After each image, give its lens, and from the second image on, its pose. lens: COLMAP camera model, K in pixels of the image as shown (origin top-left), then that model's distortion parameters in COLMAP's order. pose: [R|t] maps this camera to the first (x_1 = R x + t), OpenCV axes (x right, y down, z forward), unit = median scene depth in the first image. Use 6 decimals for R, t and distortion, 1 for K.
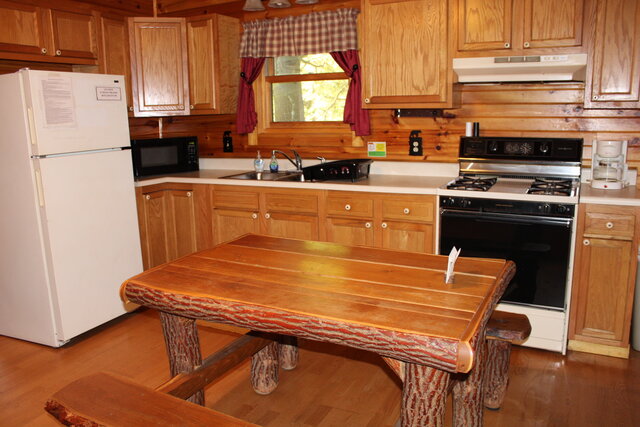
lens RADIAL K [[524.5, 0, 317.2], [0, 524.5, 214.7], [0, 0, 1]] dist [-0.132703, 0.088367]
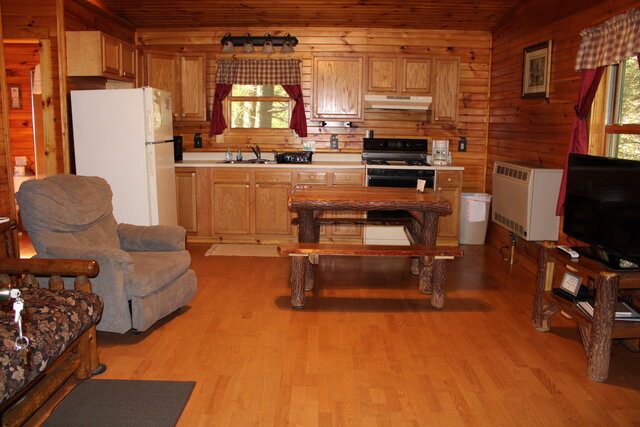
lens RADIAL K [[524.5, 0, 321.8], [0, 524.5, 211.1], [0, 0, 1]] dist [-0.132703, 0.088367]
pose [[0.894967, -0.039525, 0.444378, -0.607263], [0.054252, 0.998317, -0.020468, 0.118219], [-0.442822, 0.042427, 0.895605, -0.487177]]
